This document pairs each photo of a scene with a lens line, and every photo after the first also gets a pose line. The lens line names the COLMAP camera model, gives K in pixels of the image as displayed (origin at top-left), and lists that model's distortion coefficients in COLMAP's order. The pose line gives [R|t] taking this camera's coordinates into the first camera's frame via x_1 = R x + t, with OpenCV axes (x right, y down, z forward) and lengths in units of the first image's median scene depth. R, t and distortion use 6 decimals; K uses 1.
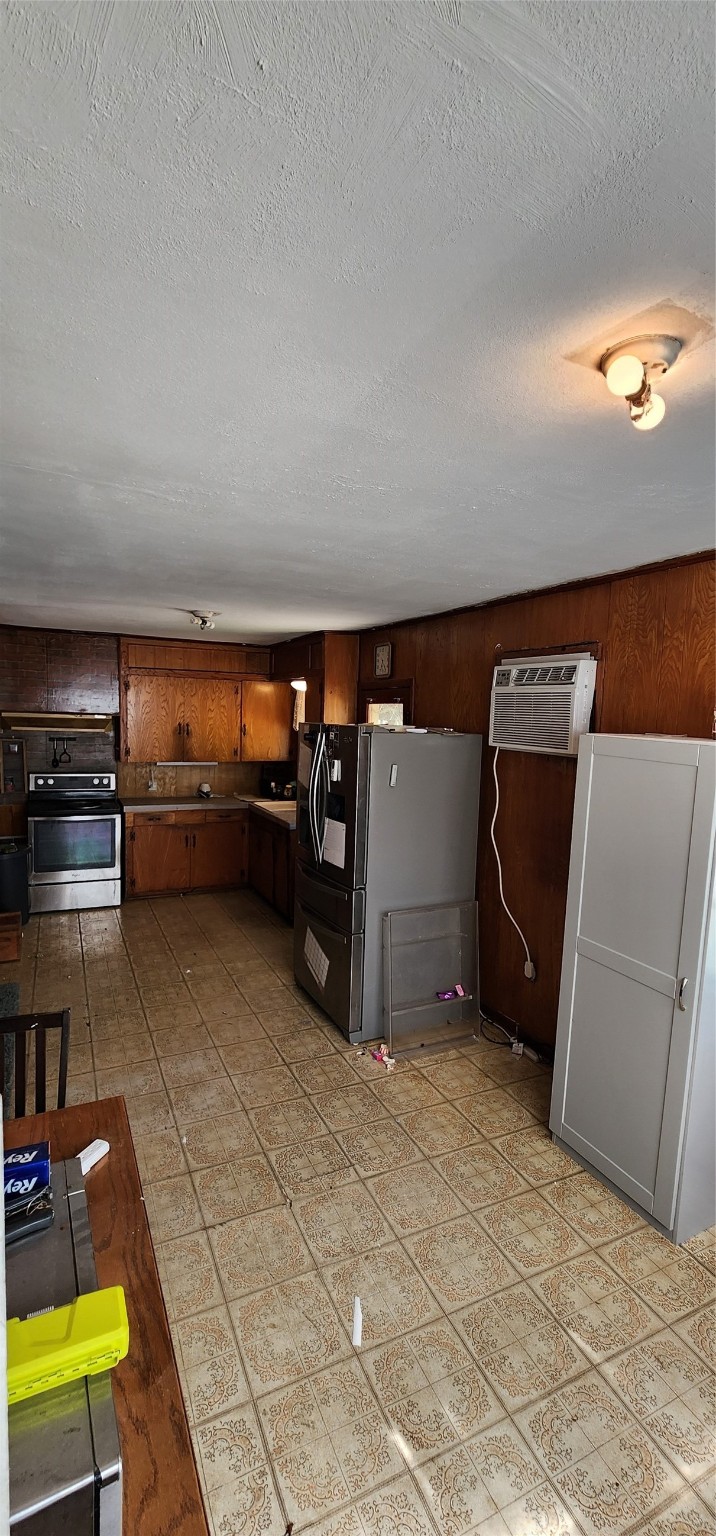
lens RADIAL K [[639.3, 0, 360.2], [0, 639.3, 773.5], [0, 0, 1]] dist [-0.000754, 0.001199]
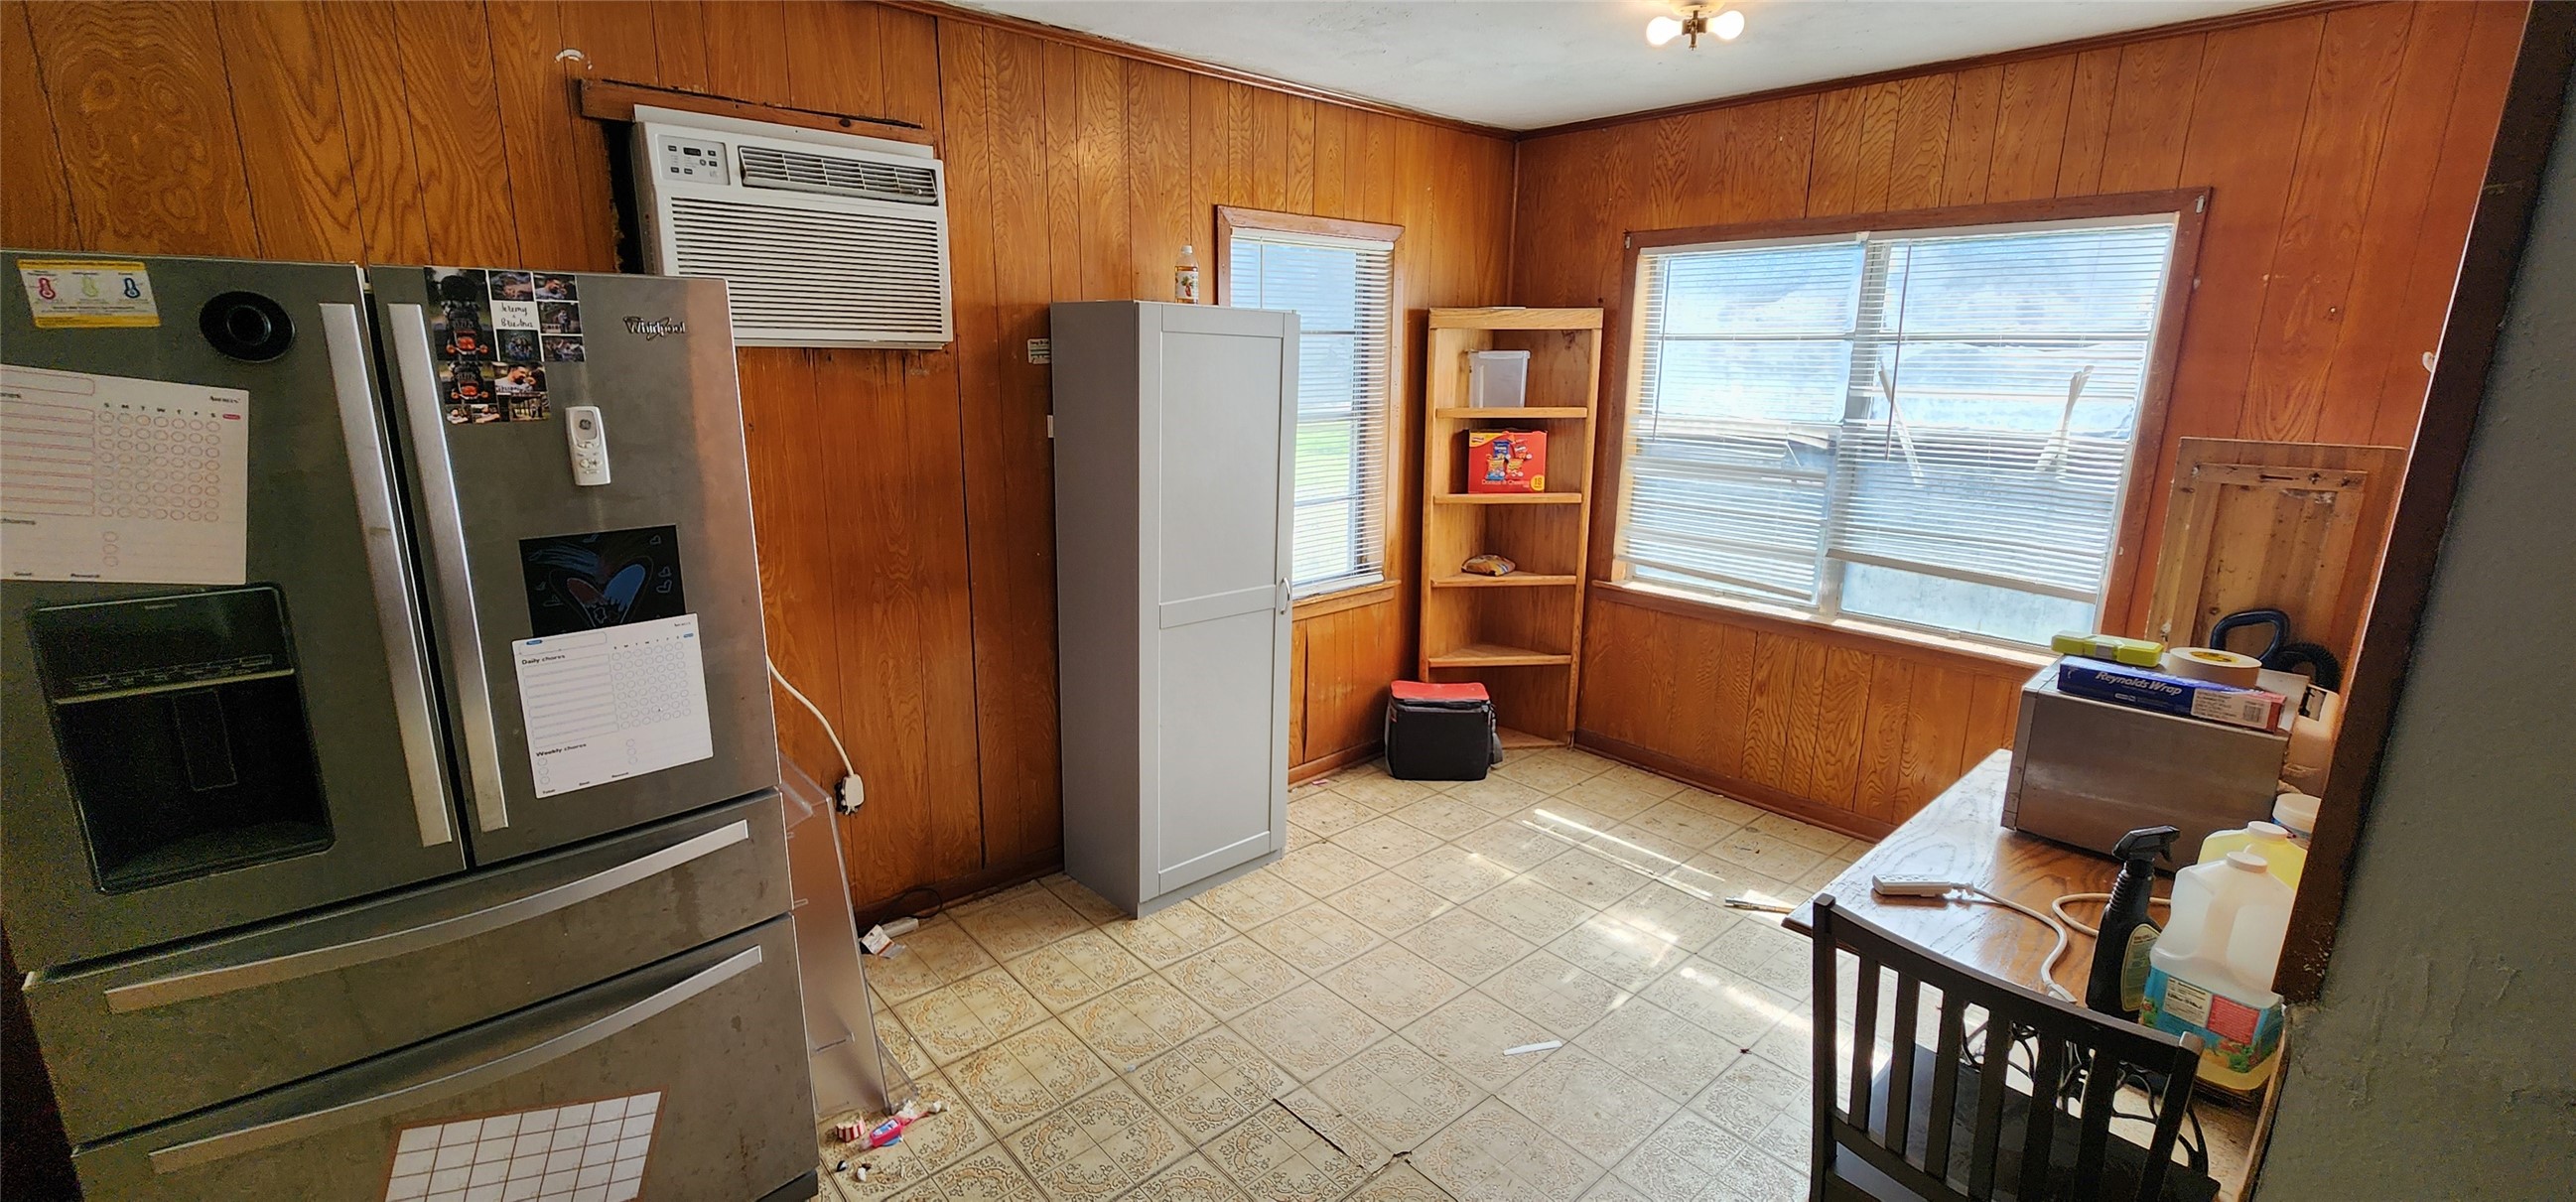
lens RADIAL K [[1072.1, 0, 1296.0], [0, 1072.1, 591.4], [0, 0, 1]] dist [-0.000754, 0.001199]
pose [[-0.279641, -0.251293, 0.926635, -0.327539], [0.068808, 0.957413, 0.280404, -0.031339], [-0.957636, 0.142172, -0.250441, 0.489191]]
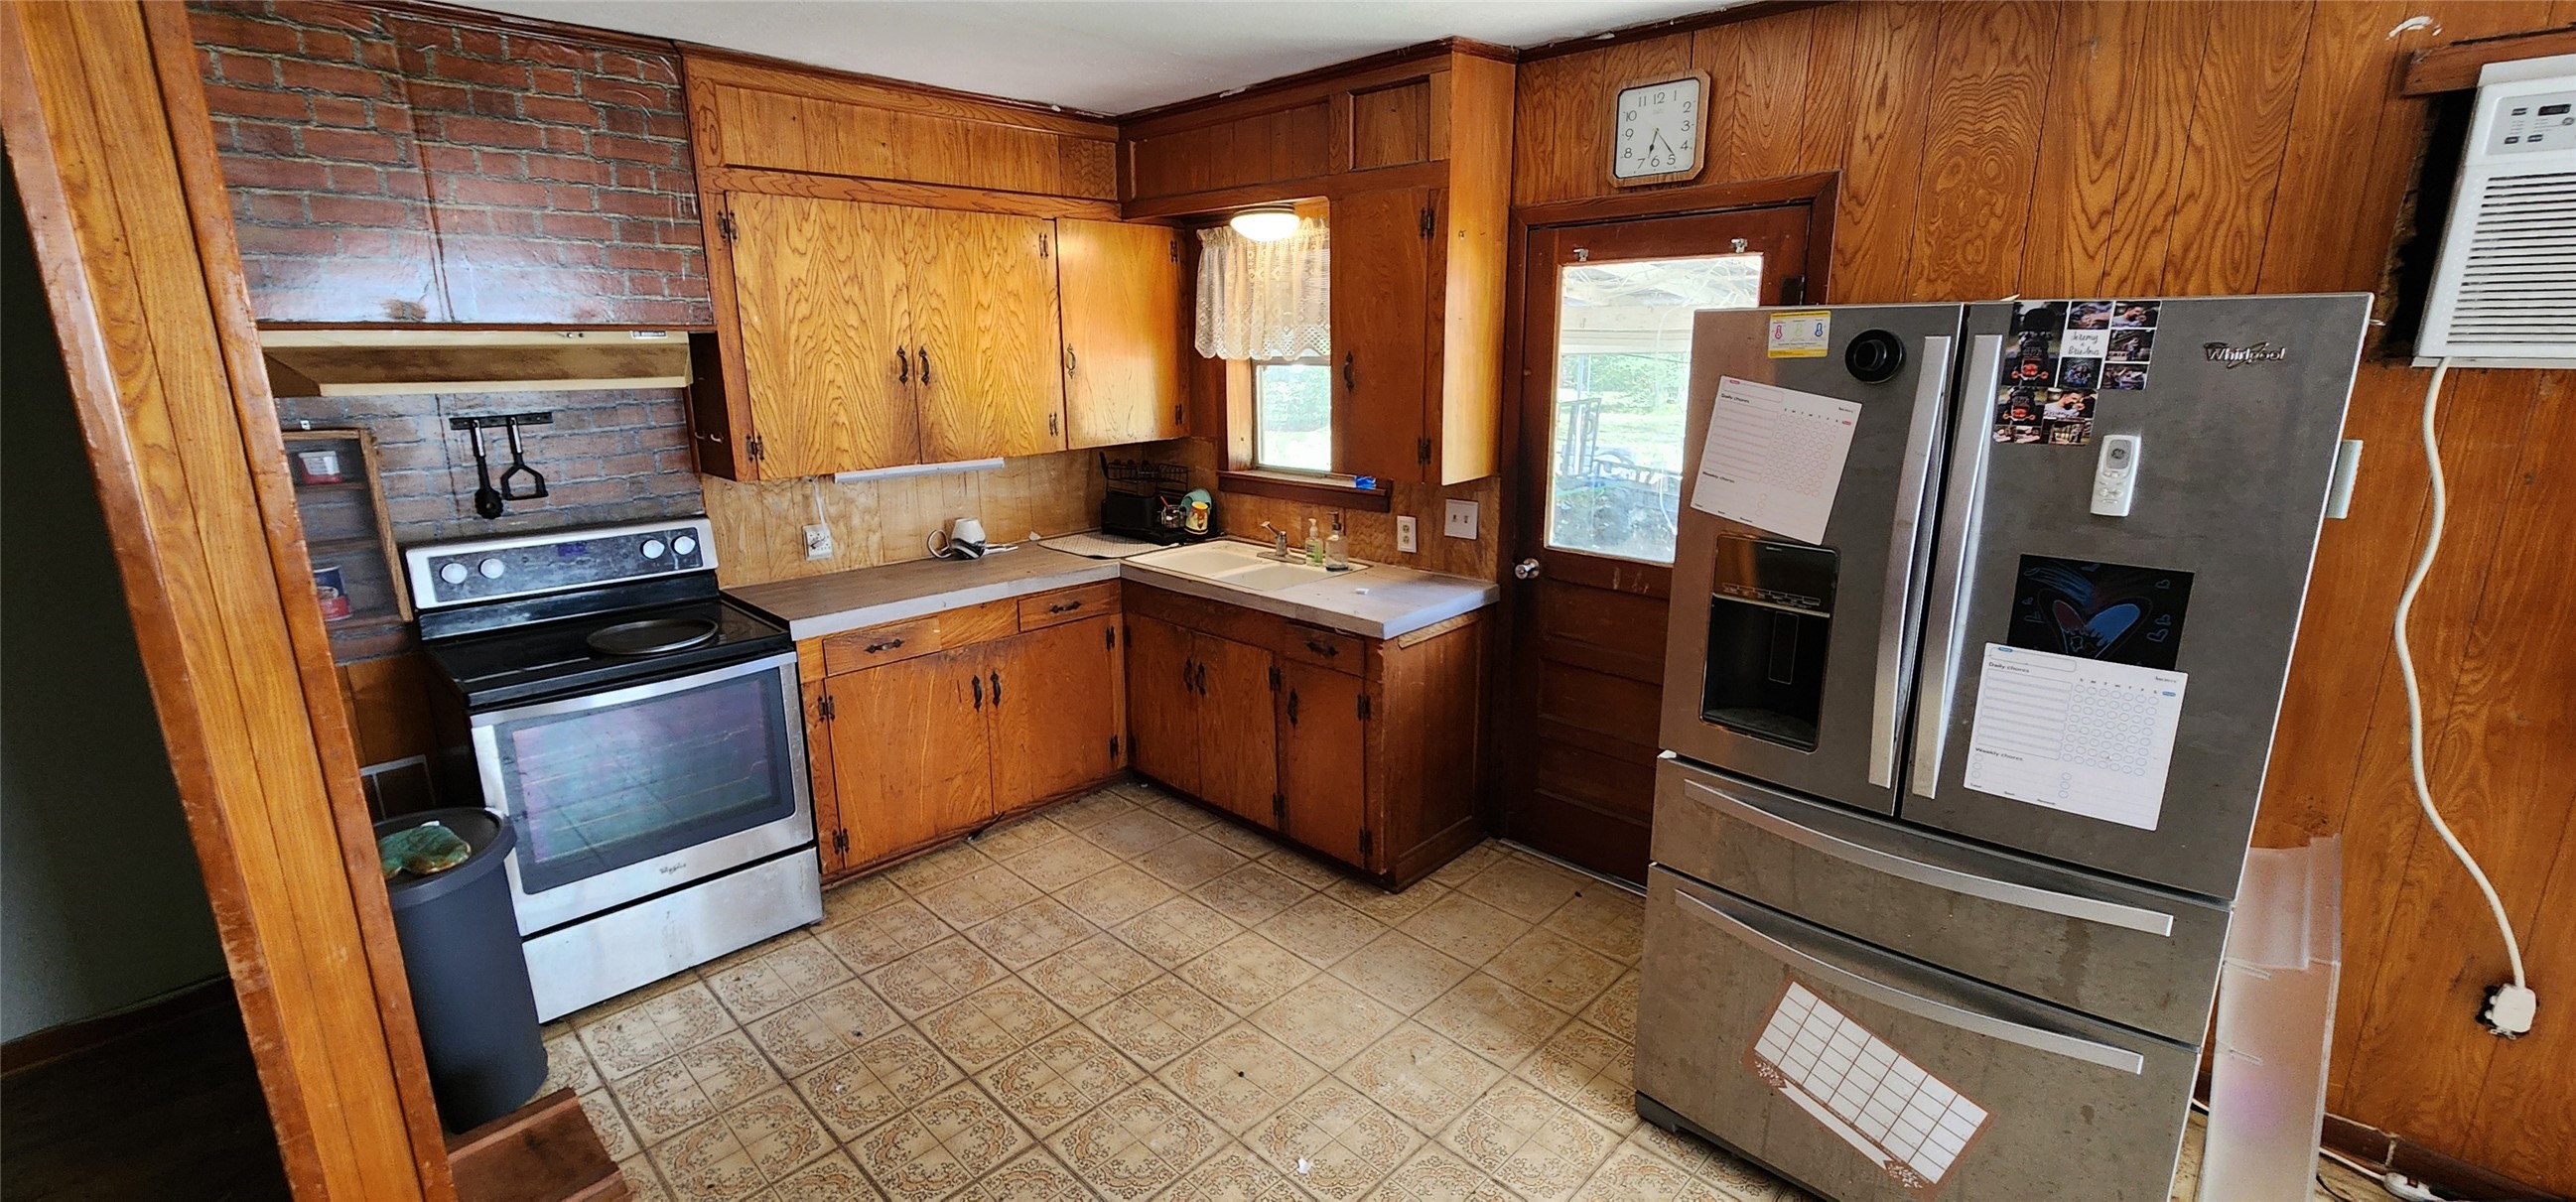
lens RADIAL K [[1072.1, 0, 1291.6], [0, 1072.1, 589.5], [0, 0, 1]] dist [-0.000754, 0.001199]
pose [[0.937148, -0.116249, 0.328998, -0.299084], [0.066873, 0.985230, 0.157636, -0.030502], [-0.342464, -0.125727, 0.931080, 0.408119]]
